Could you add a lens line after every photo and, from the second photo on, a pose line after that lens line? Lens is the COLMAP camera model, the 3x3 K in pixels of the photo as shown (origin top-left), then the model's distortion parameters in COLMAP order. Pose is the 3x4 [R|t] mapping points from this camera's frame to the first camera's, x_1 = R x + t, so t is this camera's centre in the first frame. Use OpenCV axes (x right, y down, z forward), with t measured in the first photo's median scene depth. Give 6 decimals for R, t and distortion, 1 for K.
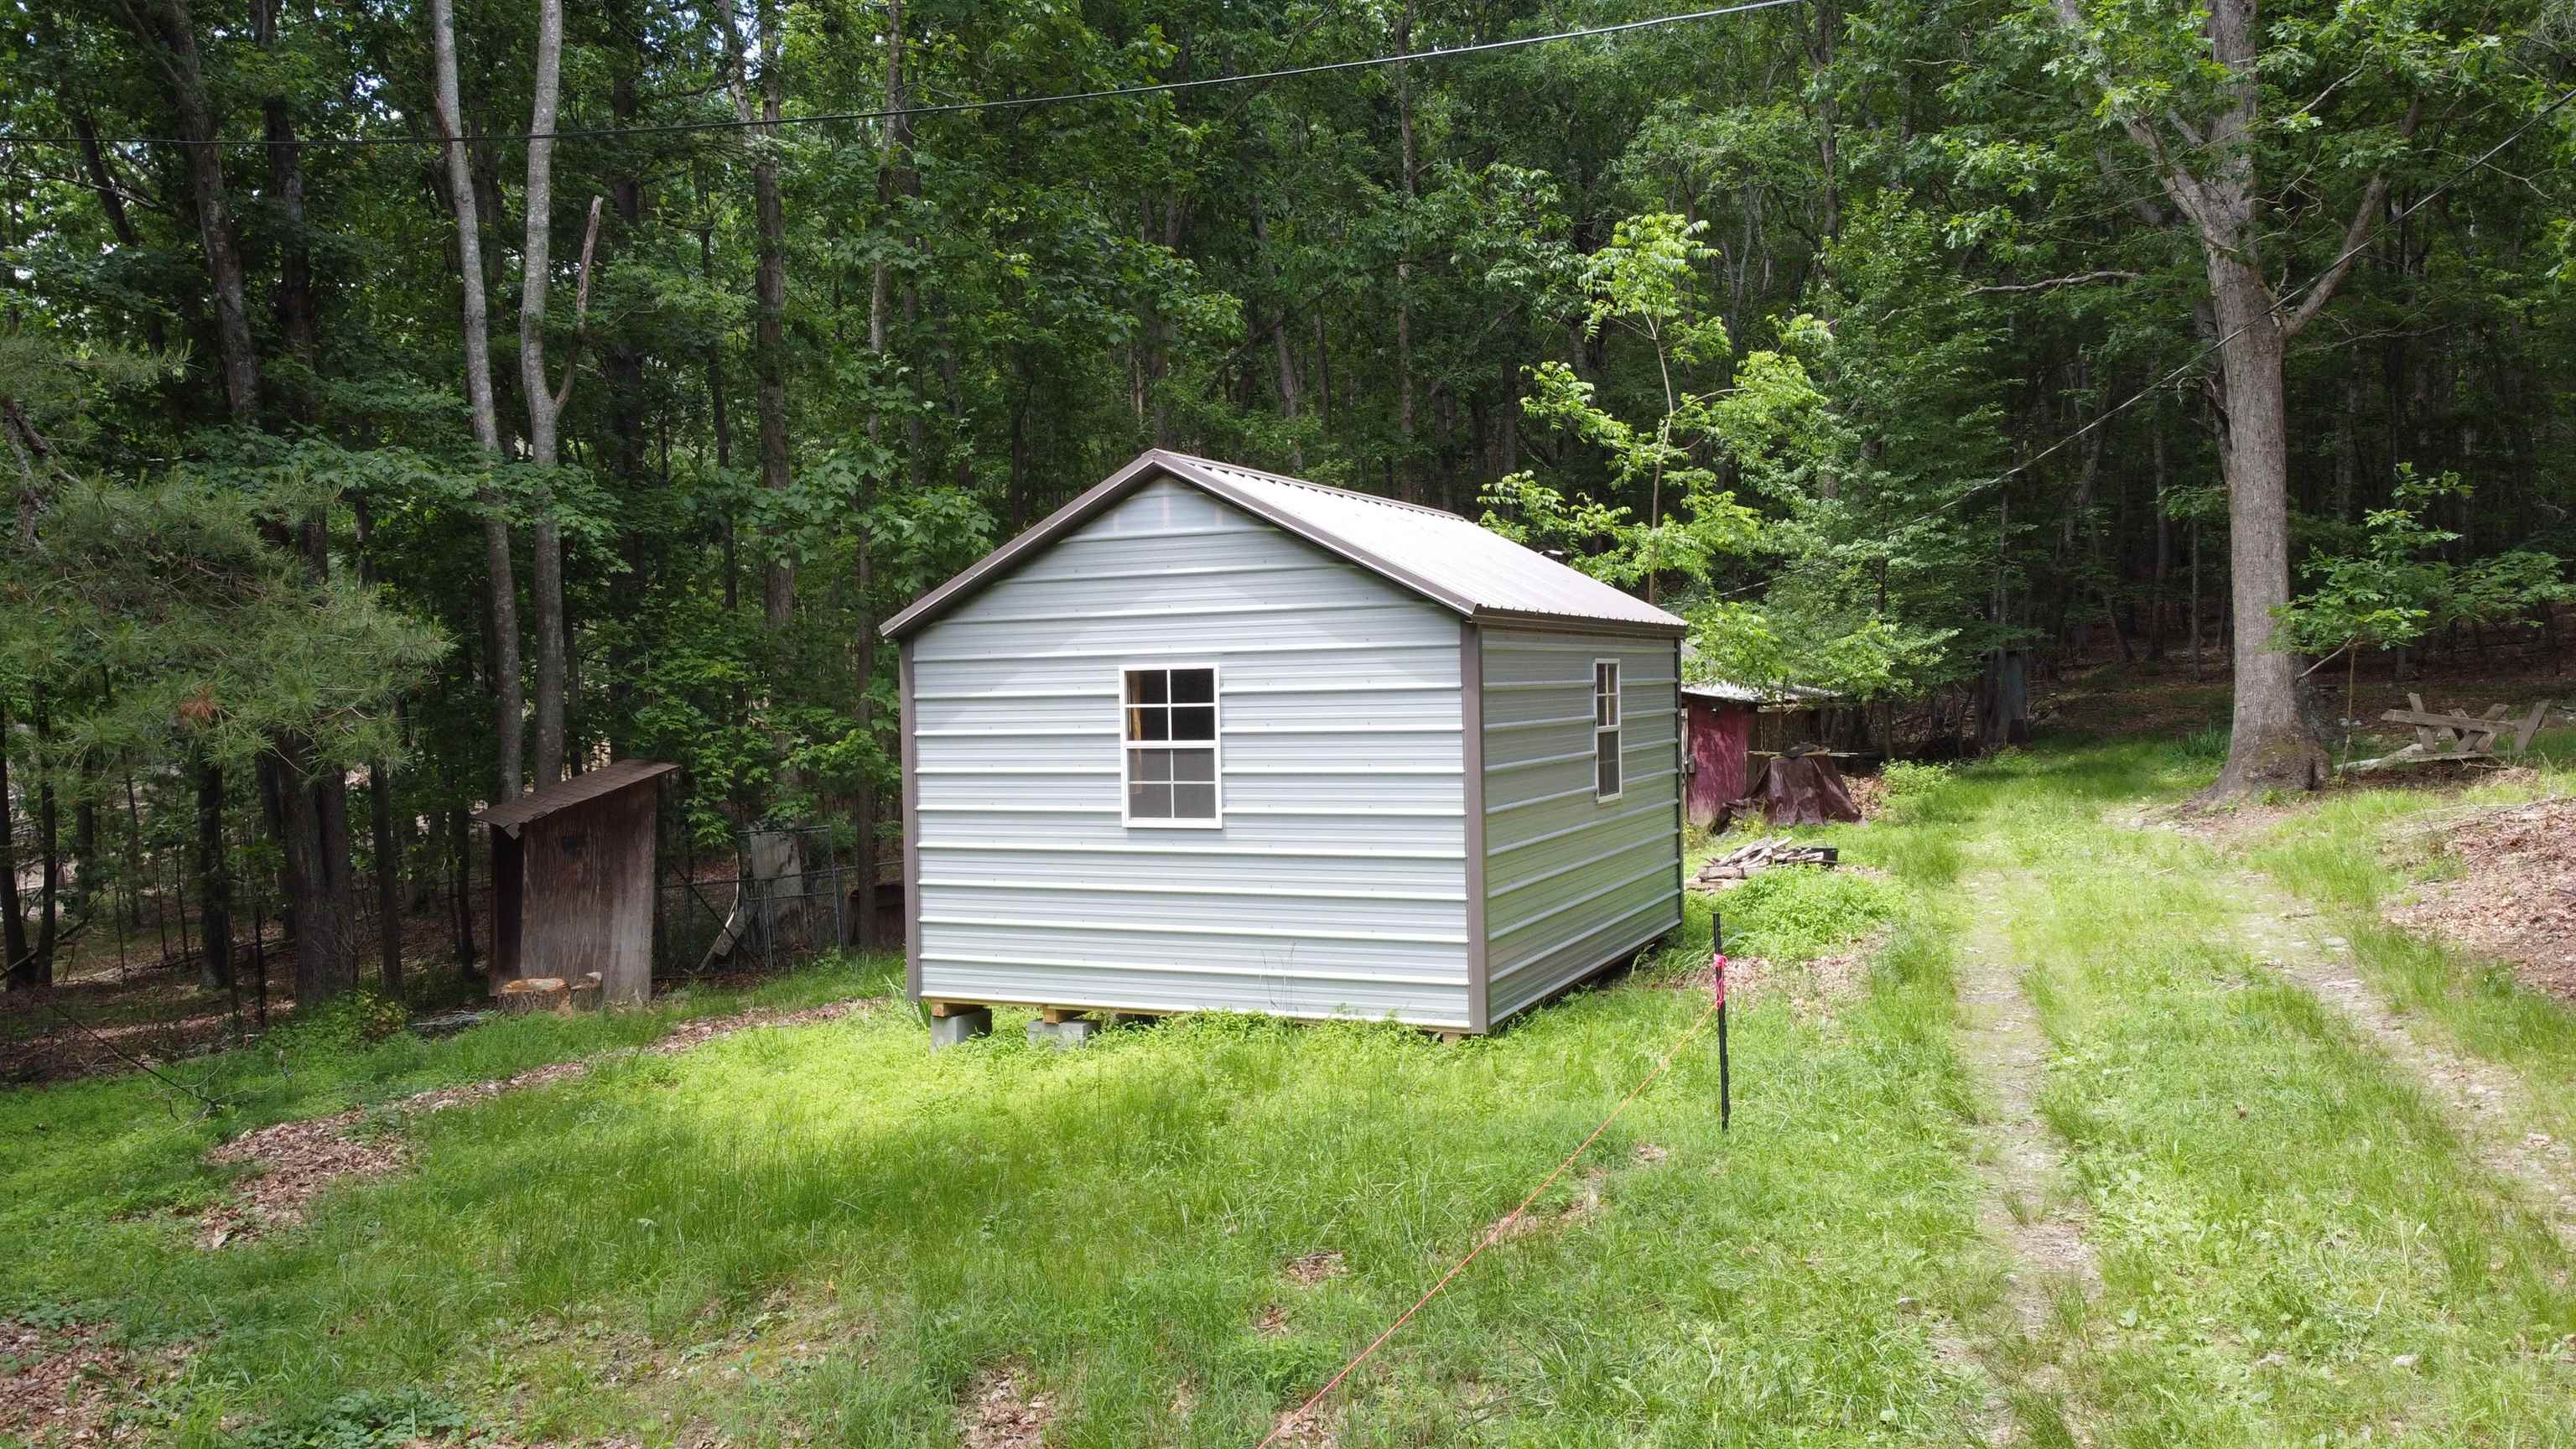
lens RADIAL K [[1941.4, 0, 1292.7], [0, 1941.4, 729.6], [0, 0, 1]] dist [0.003221, -0.012675]
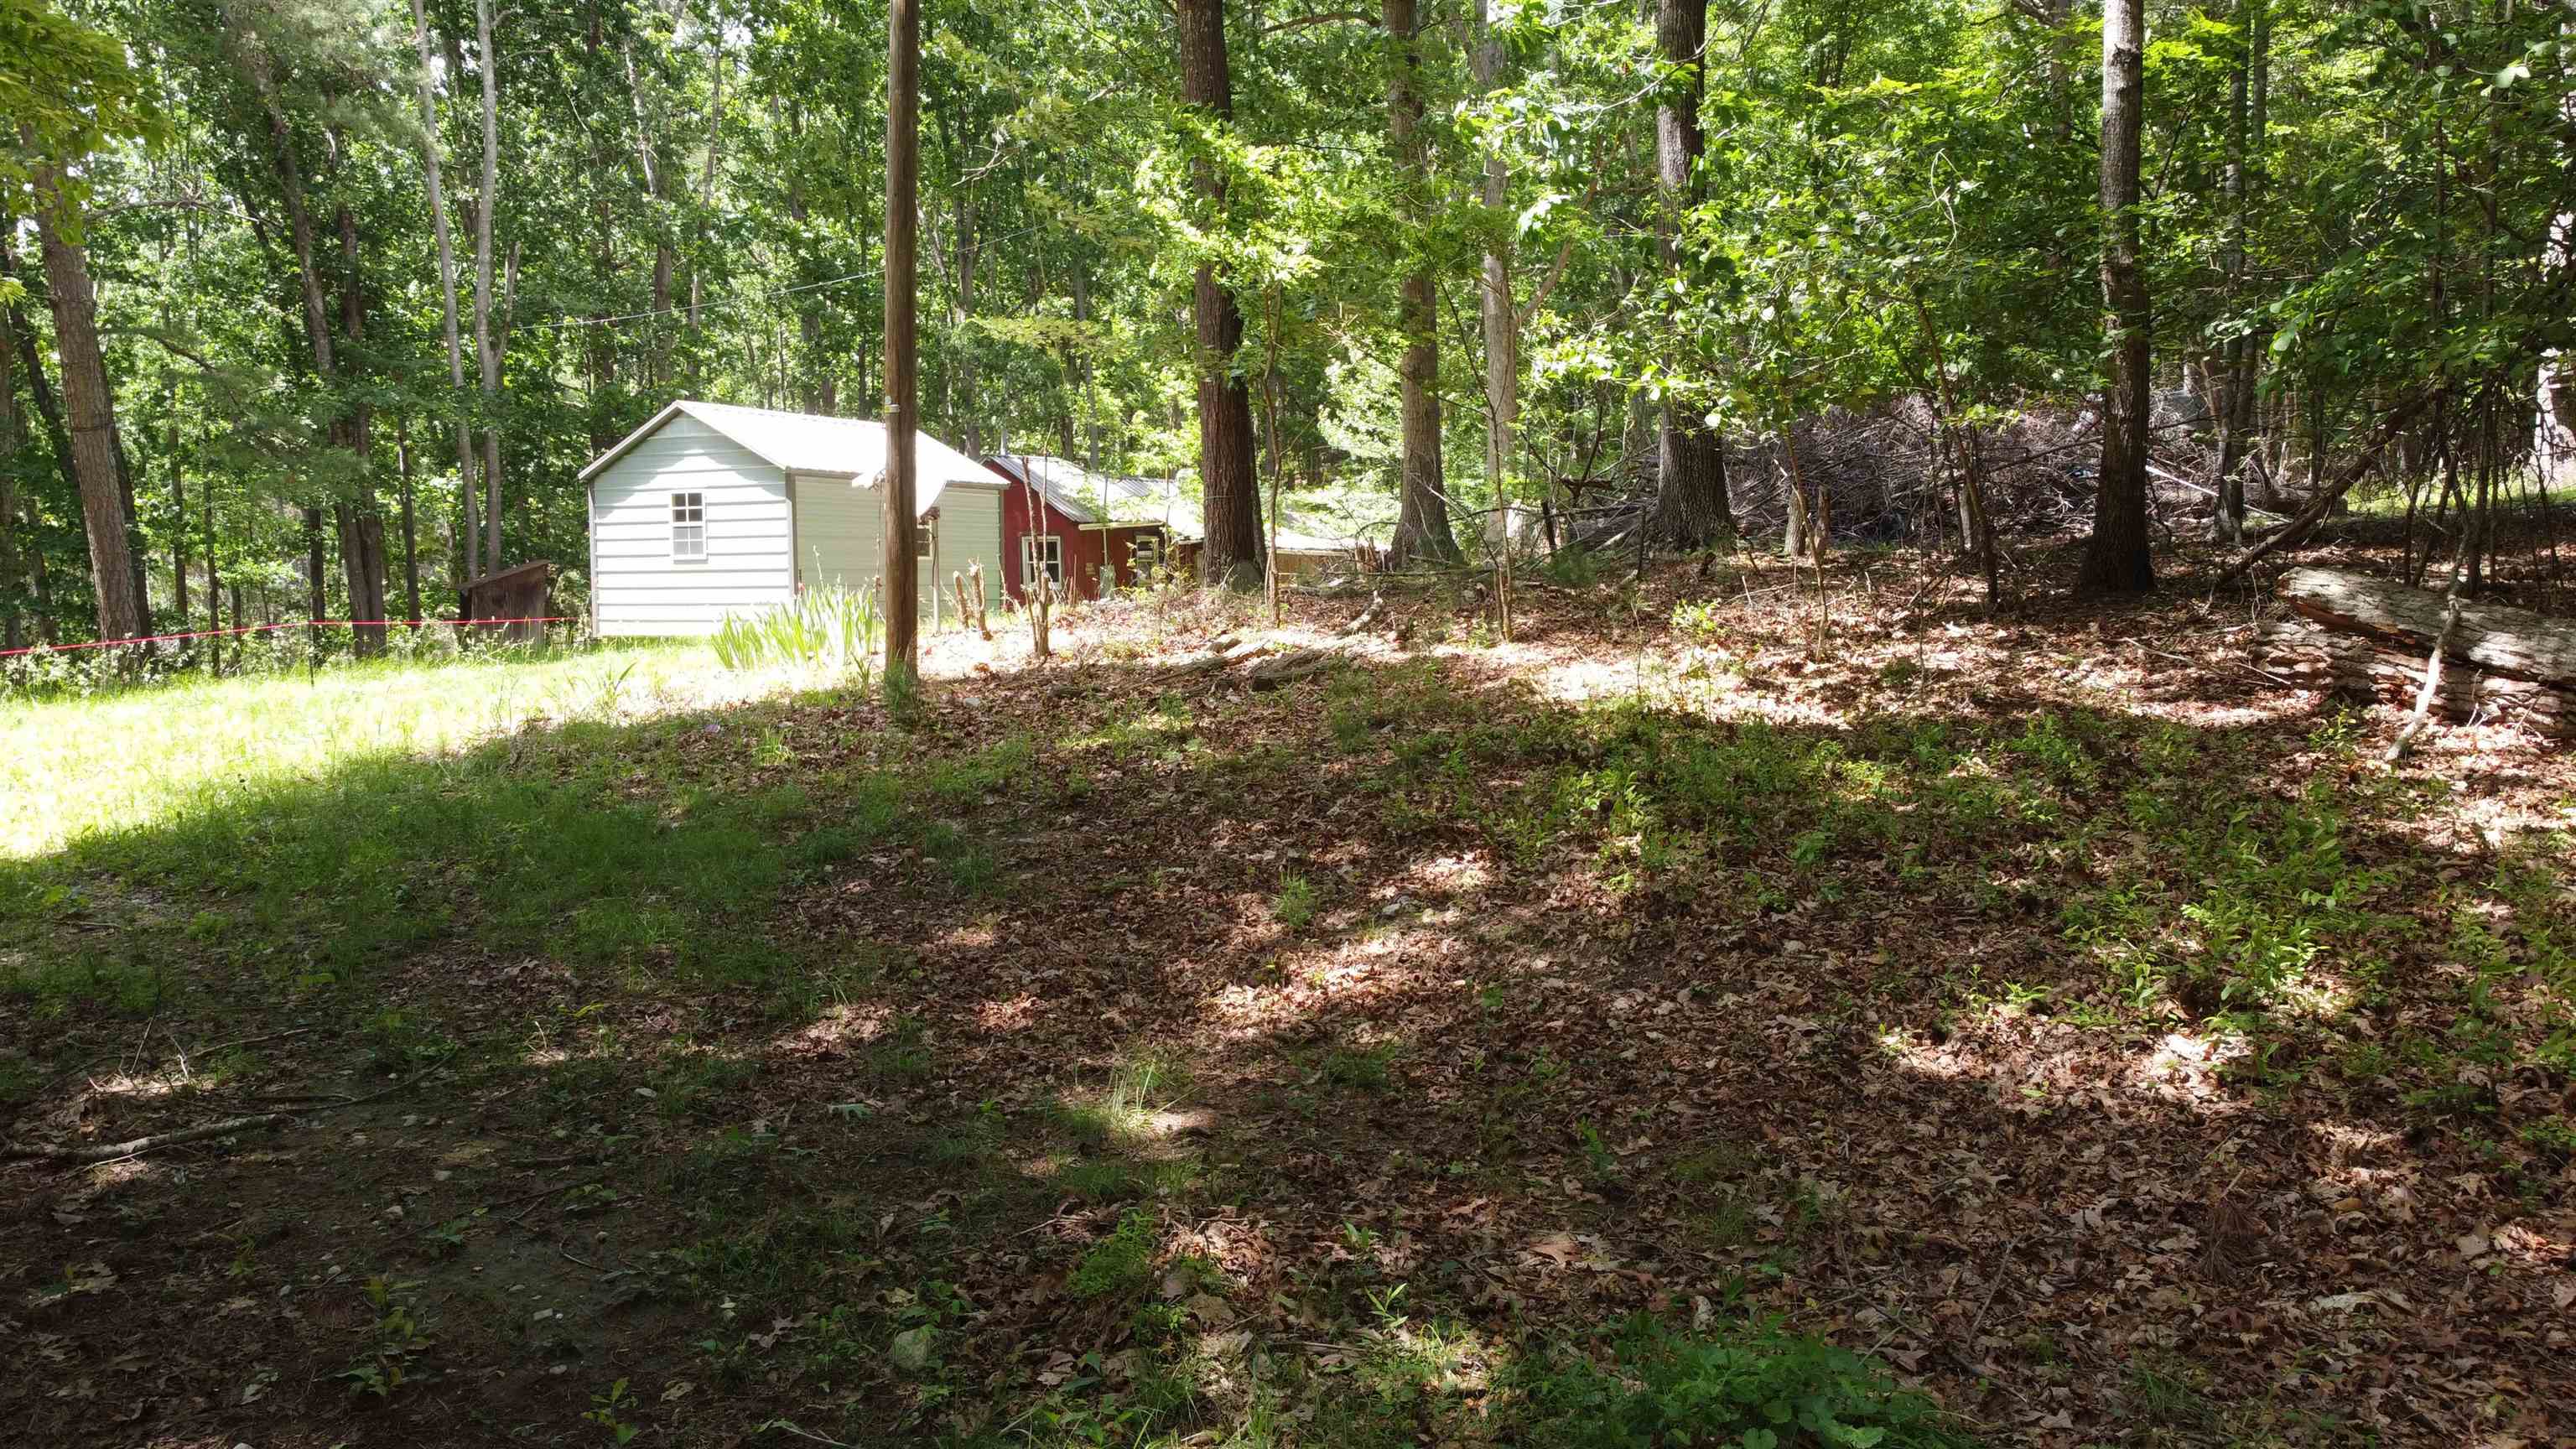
lens RADIAL K [[1941.4, 0, 1292.8], [0, 1941.4, 726.9], [0, 0, 1]] dist [0.003221, -0.012675]
pose [[0.998544, 0.016736, -0.051278, 0.459198], [-0.014260, 0.998732, 0.048287, 0.074390], [0.052021, -0.047486, 0.997516, -0.778569]]
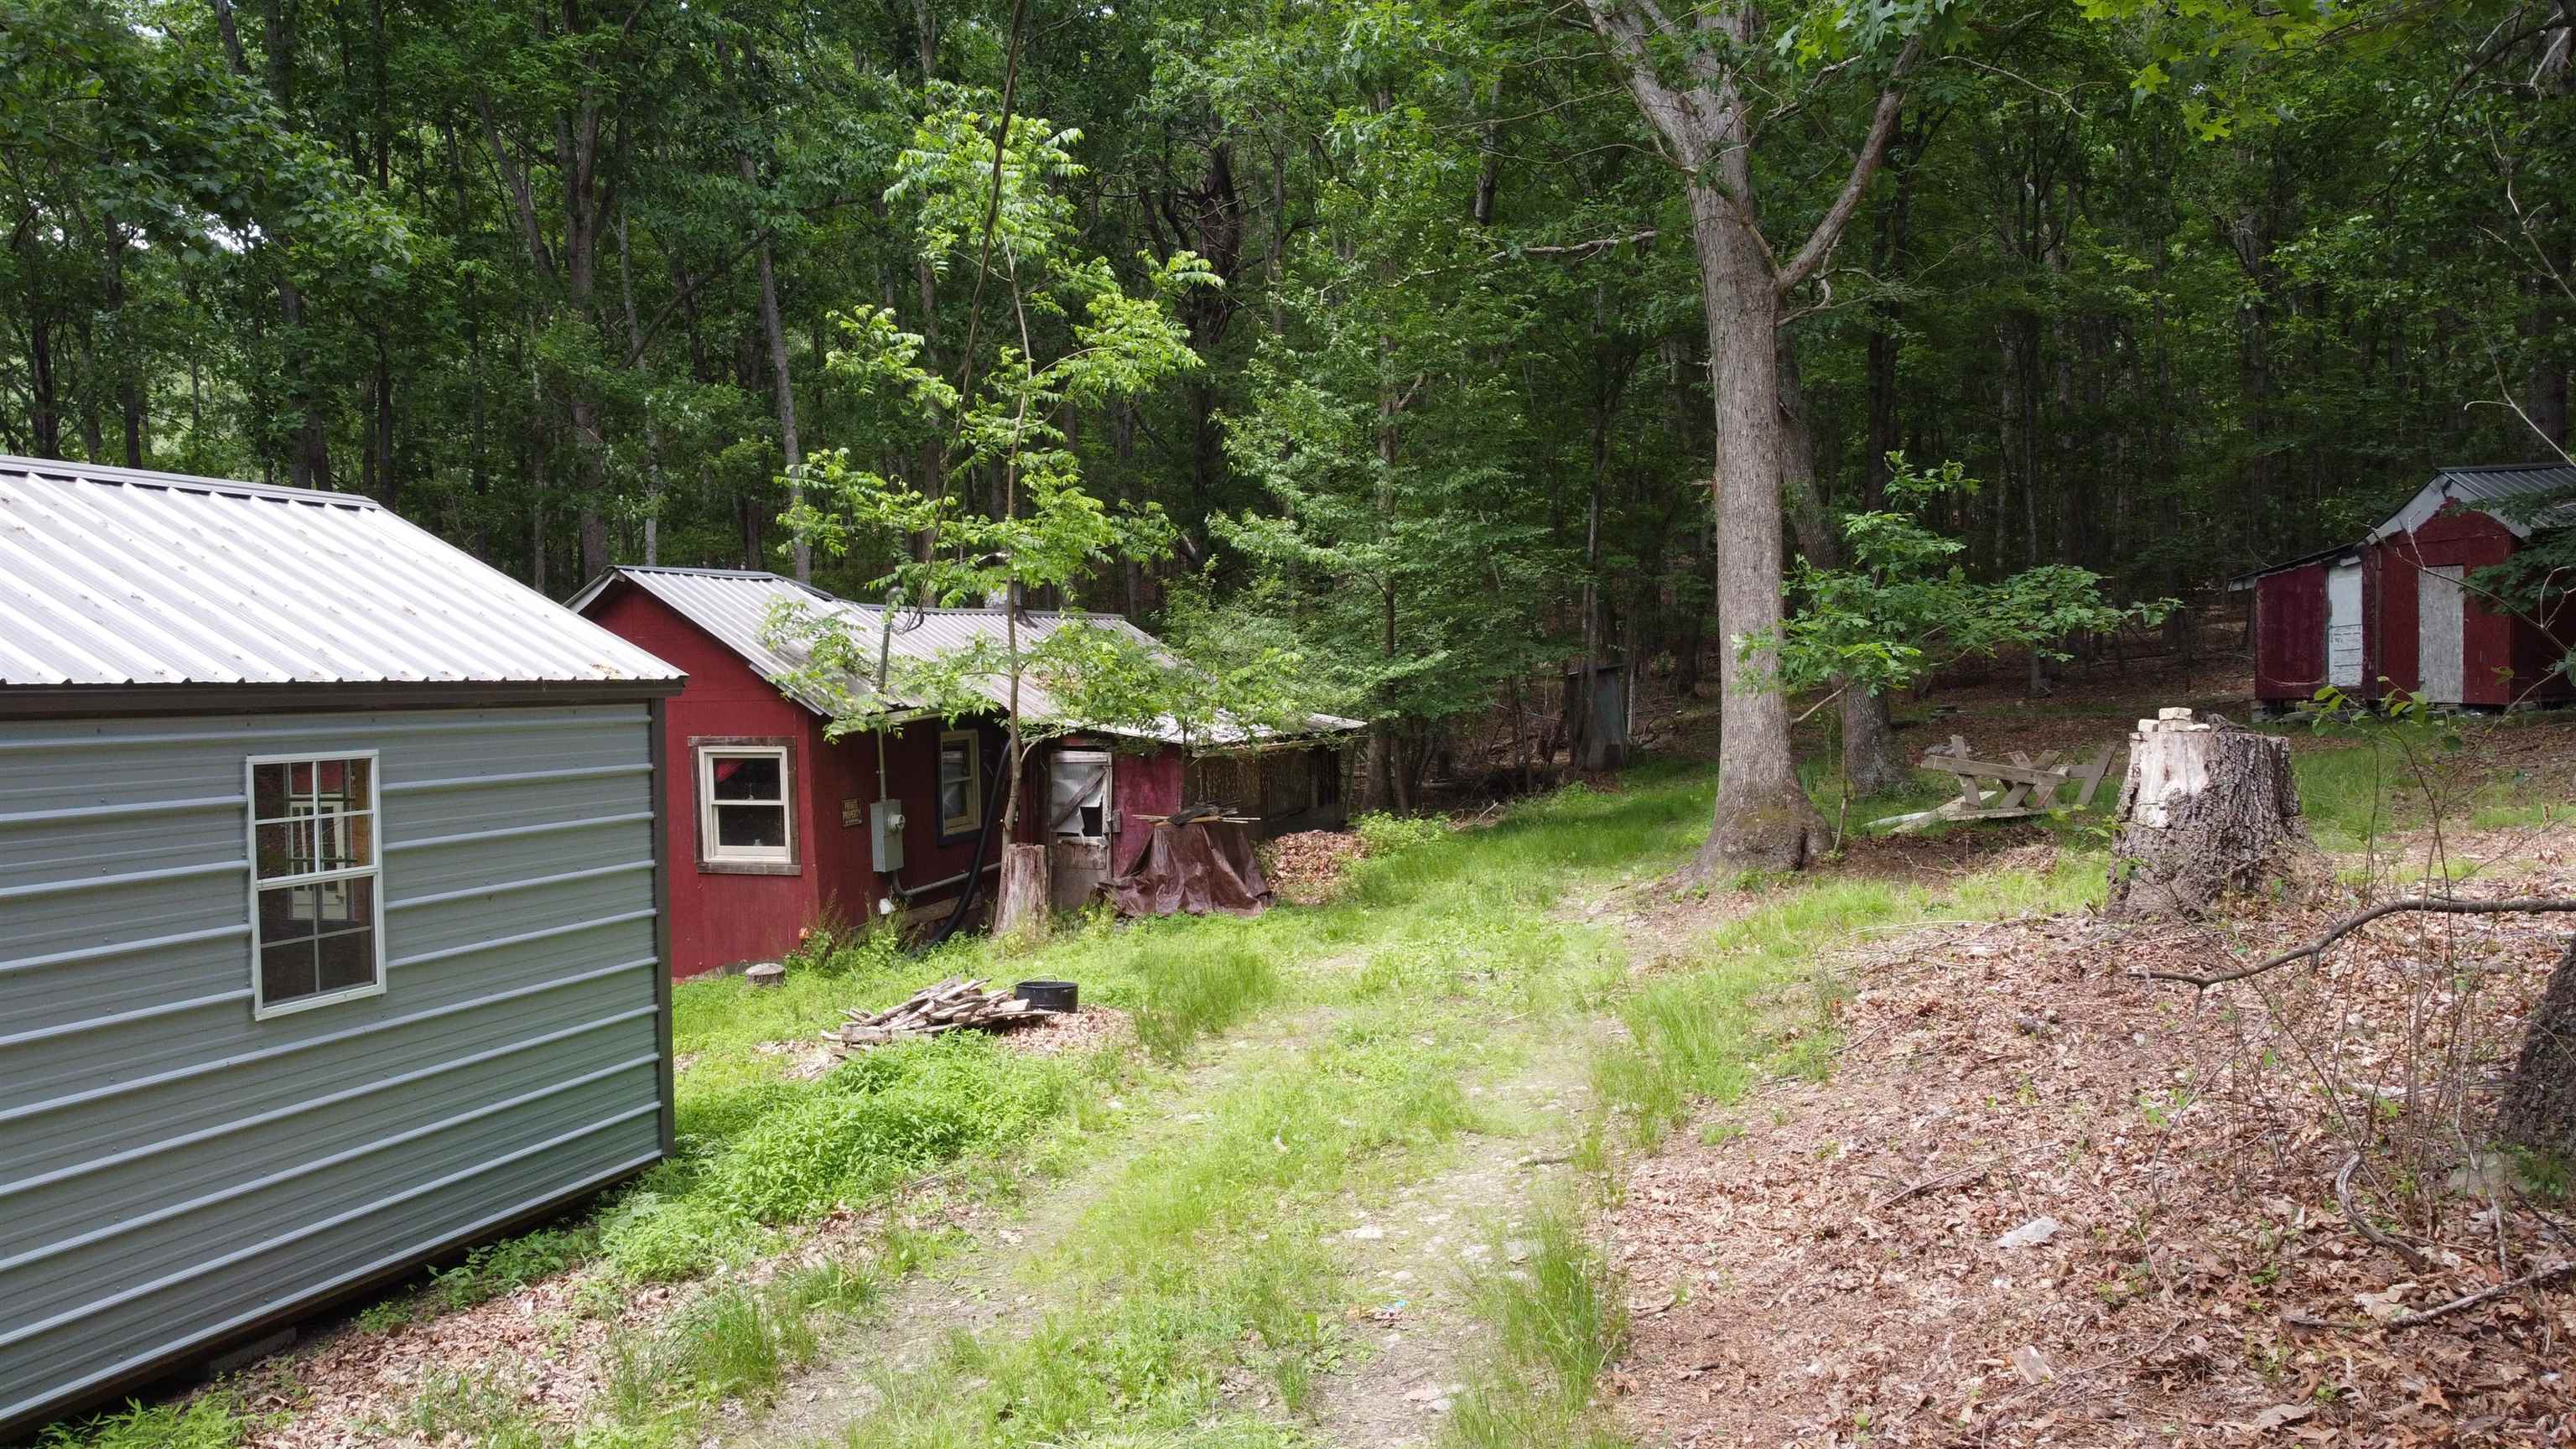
lens RADIAL K [[1941.4, 0, 1280.4], [0, 1941.4, 730.6], [0, 0, 1]] dist [0.003221, -0.012675]
pose [[0.993227, -0.001987, 0.116170, 0.242459], [0.001764, 0.999996, 0.002023, -0.028427], [-0.116174, -0.001804, 0.993227, 0.265823]]
